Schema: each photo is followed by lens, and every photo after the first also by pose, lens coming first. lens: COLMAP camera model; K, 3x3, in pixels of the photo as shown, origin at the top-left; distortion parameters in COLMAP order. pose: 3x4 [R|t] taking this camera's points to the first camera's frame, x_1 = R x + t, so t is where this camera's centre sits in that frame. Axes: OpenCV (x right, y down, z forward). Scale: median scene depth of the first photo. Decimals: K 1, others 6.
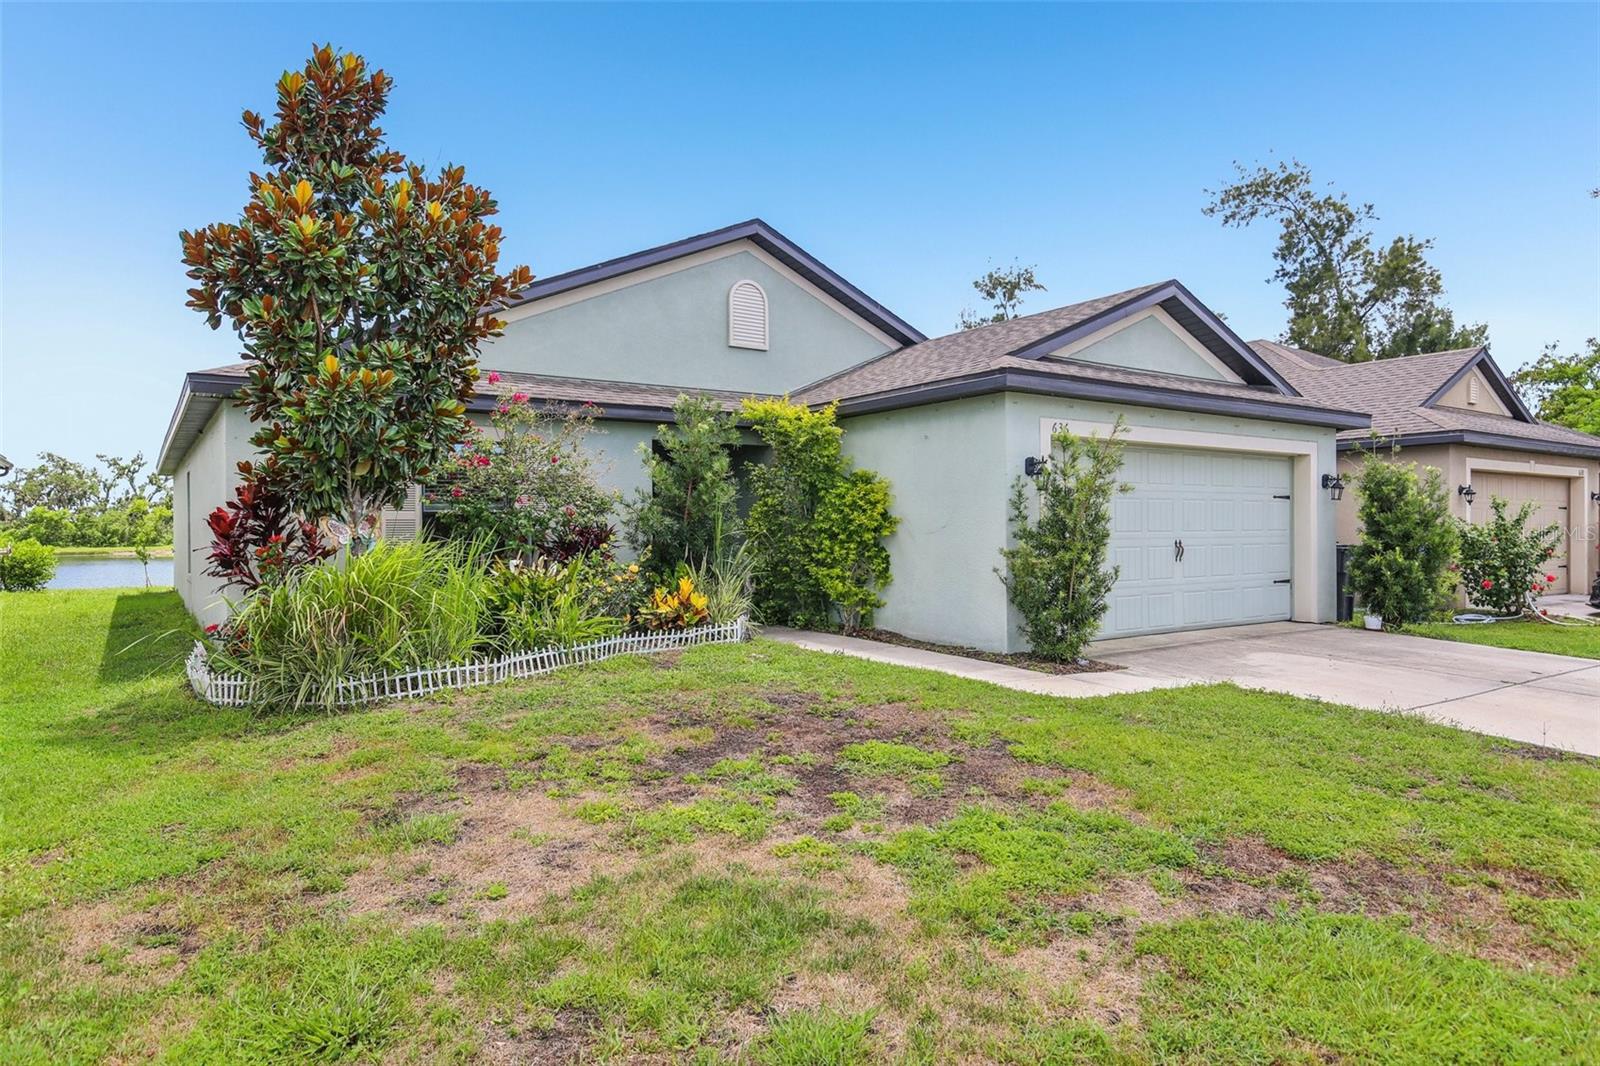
lens RADIAL K [[955.7, 0, 800.0], [0, 955.7, 533.0], [0, 0, 1]] dist [-0.005152, -0.000780]
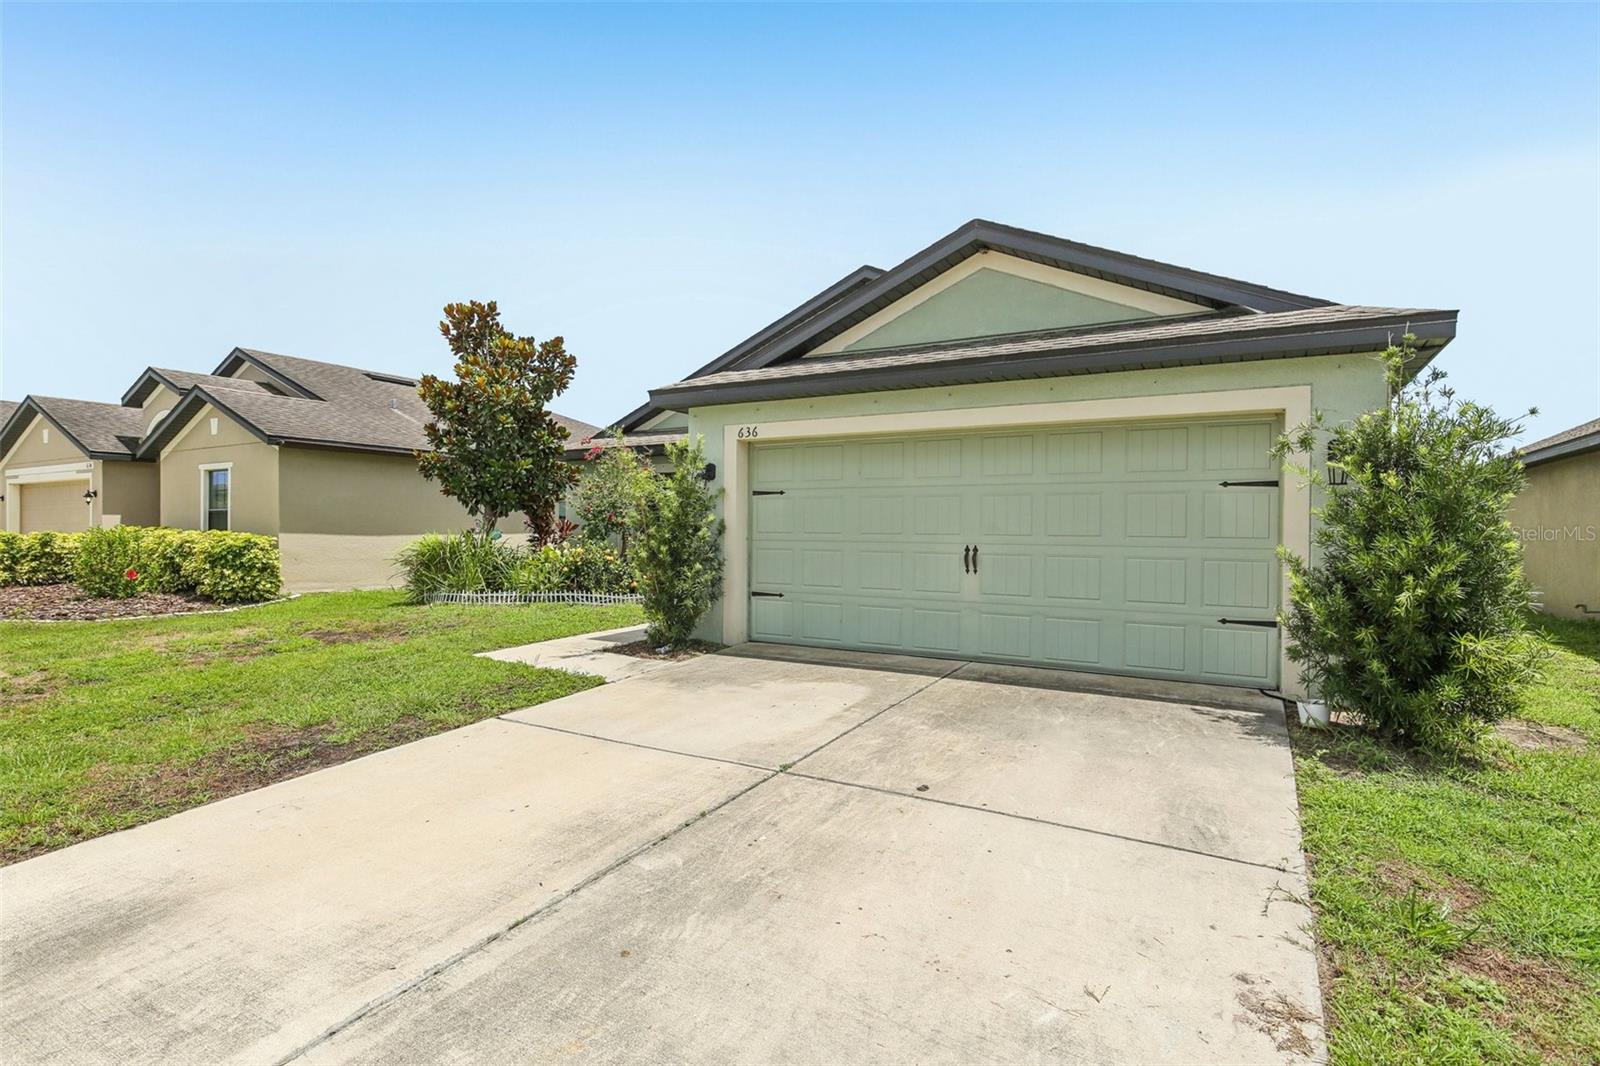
lens RADIAL K [[822.9, 0, 799.8], [0, 822.9, 526.5], [0, 0, 1]] dist [0.004409, 0.000133]
pose [[0.435219, 0.009056, -0.900279, 0.851187], [-0.019122, 0.999817, 0.000813, -0.005555], [0.900121, 0.016861, 0.435313, 0.511462]]
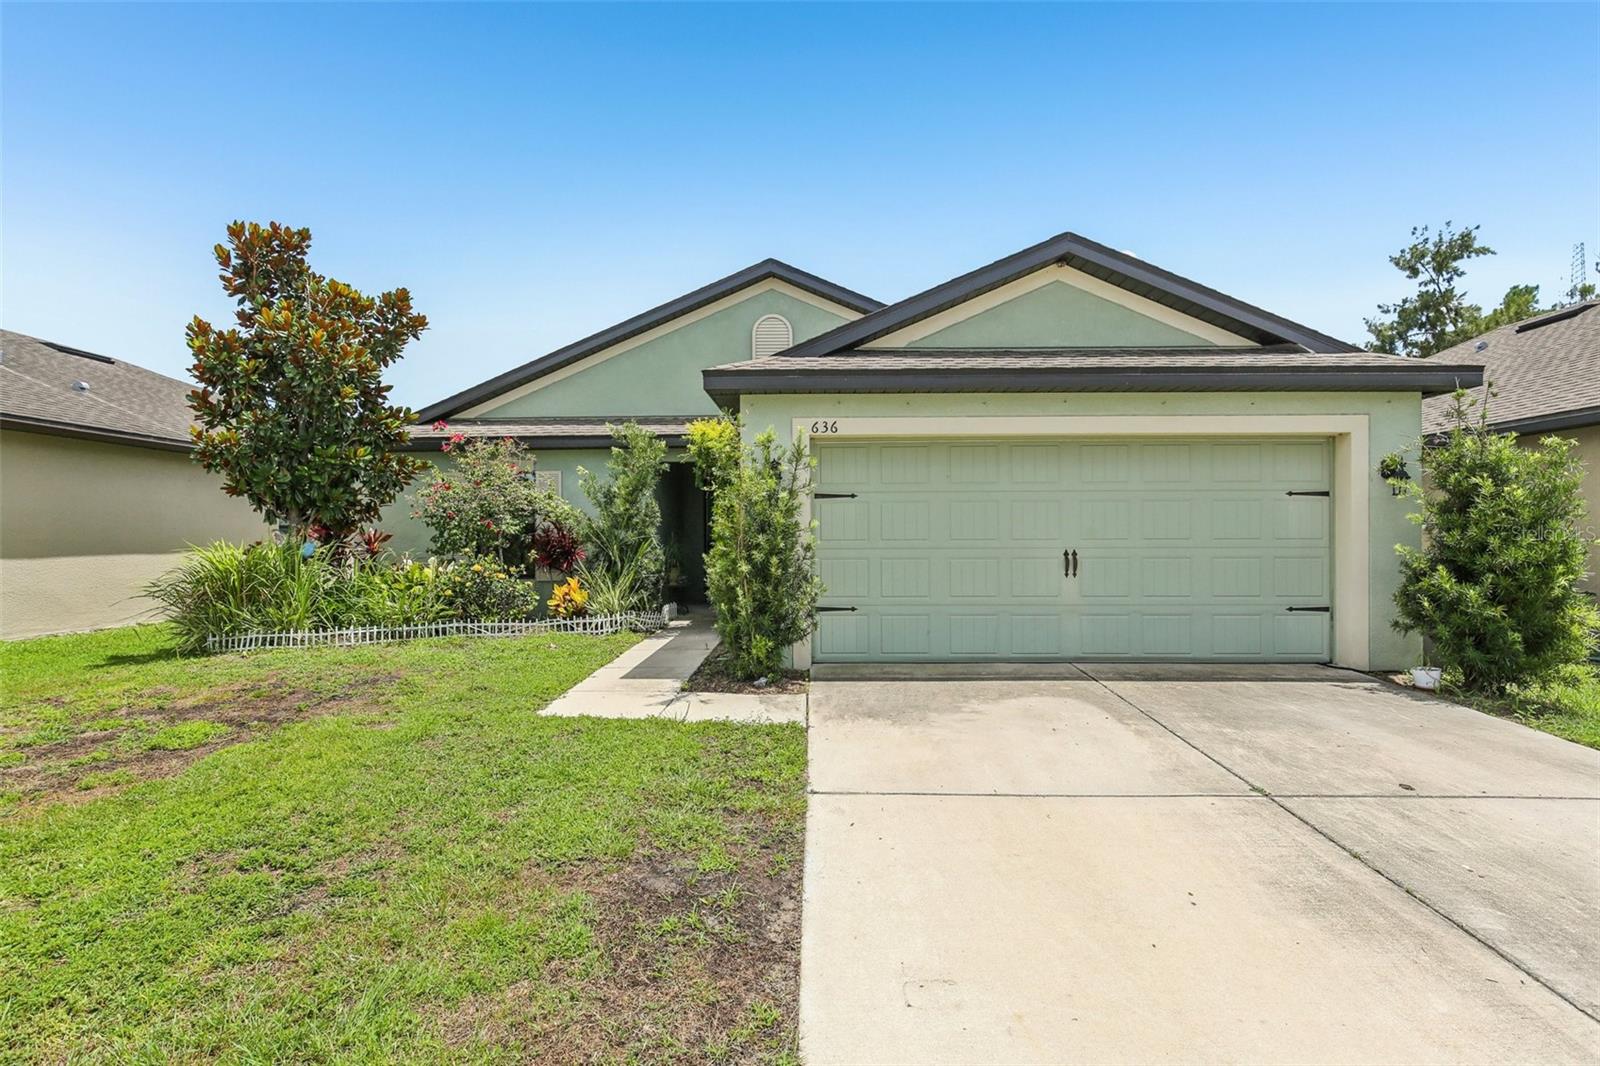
lens RADIAL K [[800.4, 0, 800.0], [0, 800.4, 533.0], [0, 0, 1]] dist [-0.003562, -0.000508]
pose [[0.818997, 0.001124, -0.573796, 0.535700], [-0.006937, 0.999944, -0.007943, 0.000121], [0.573756, 0.010486, 0.818959, 0.274624]]
